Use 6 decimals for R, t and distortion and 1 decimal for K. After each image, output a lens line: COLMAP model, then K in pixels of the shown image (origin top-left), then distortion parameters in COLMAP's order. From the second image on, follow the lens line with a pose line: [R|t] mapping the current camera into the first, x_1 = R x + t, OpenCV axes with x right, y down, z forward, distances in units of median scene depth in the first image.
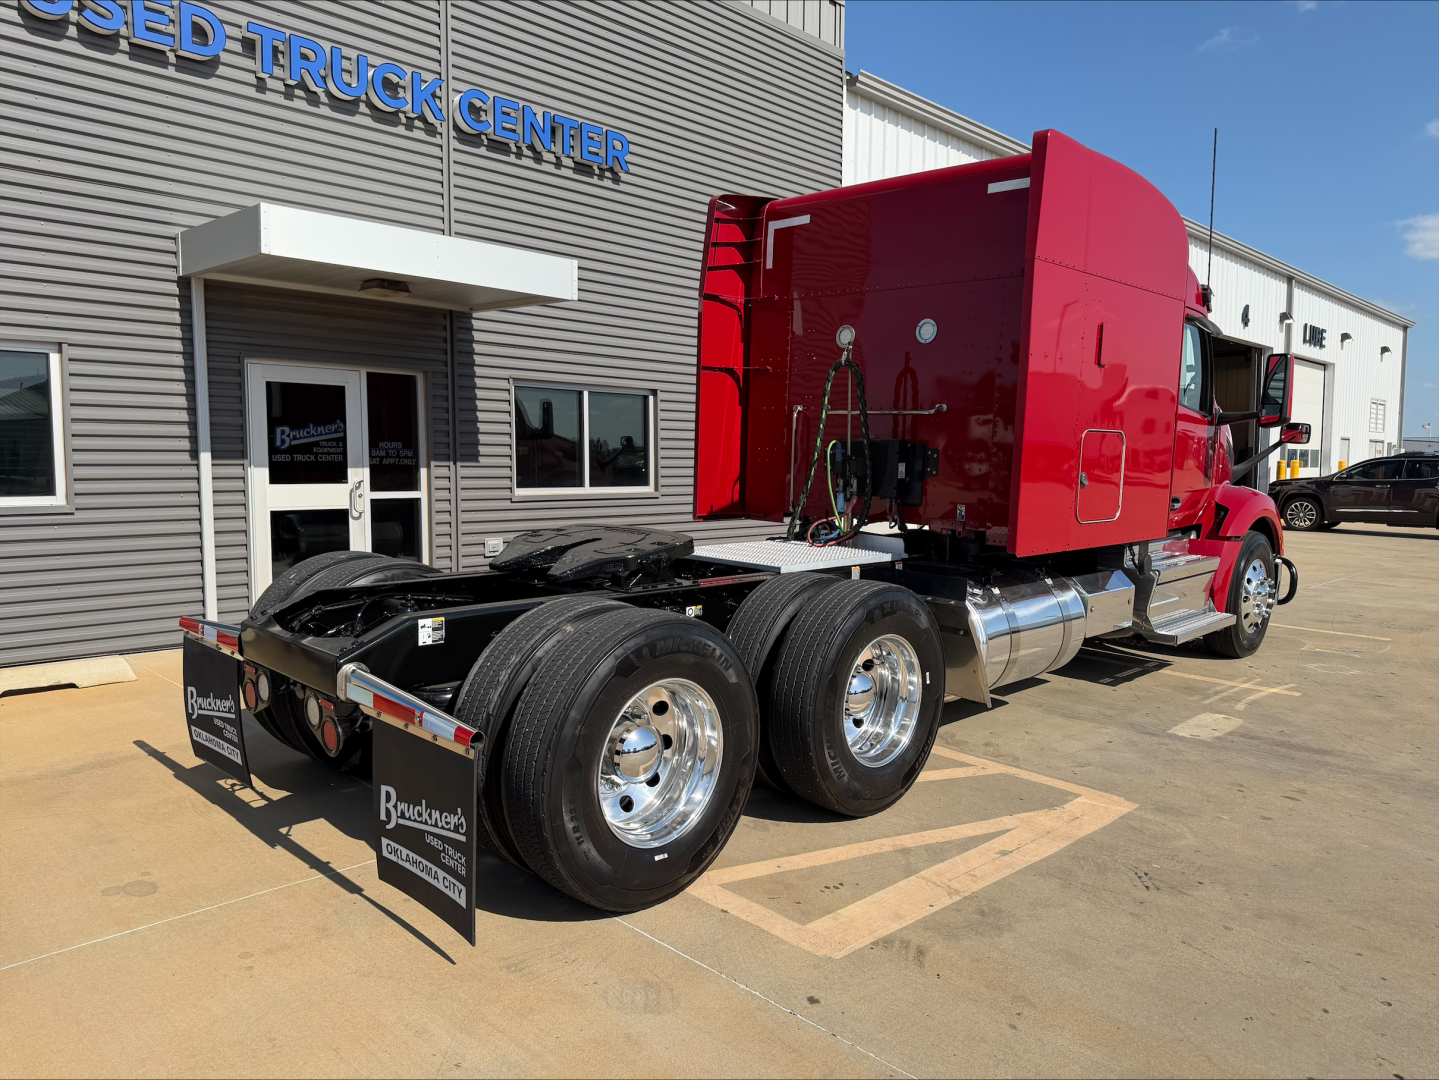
lens RADIAL K [[1039.0, 0, 755.7], [0, 1039.0, 538.2], [0, 0, 1]] dist [0.000964, -0.007773]
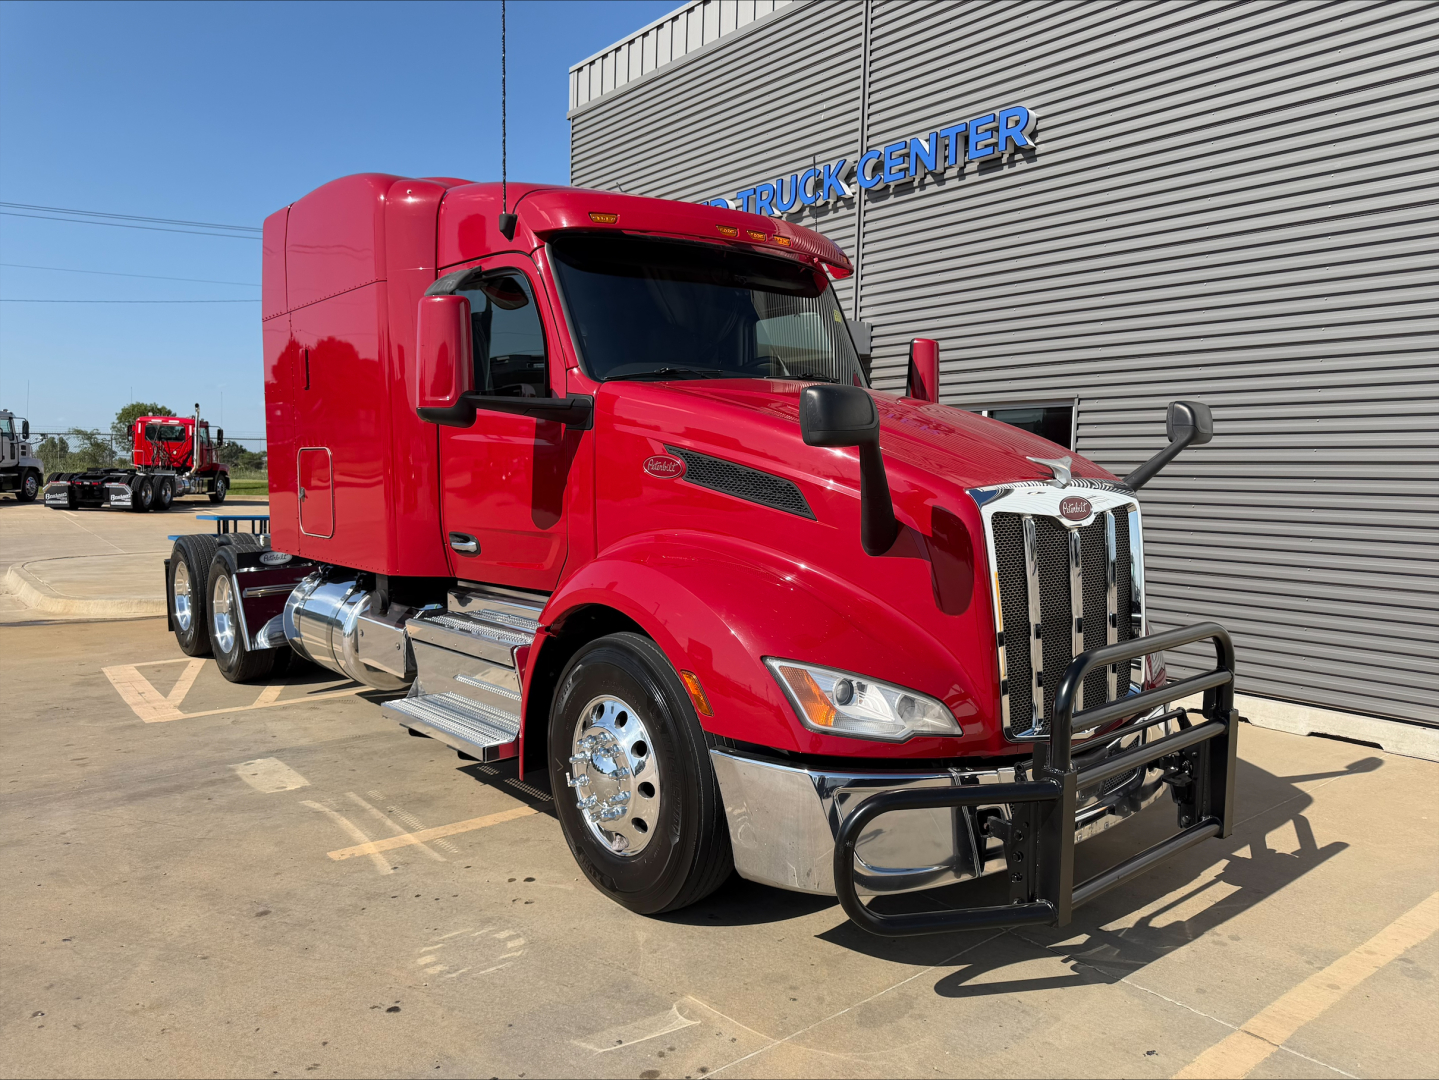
lens RADIAL K [[1039.0, 0, 755.7], [0, 1039.0, 538.2], [0, 0, 1]] dist [0.000964, -0.007773]
pose [[-0.115131, 0.063427, -0.991323, 0.849820], [-0.075182, 0.994541, 0.072365, -0.085086], [0.990501, 0.082861, -0.109734, 0.995423]]
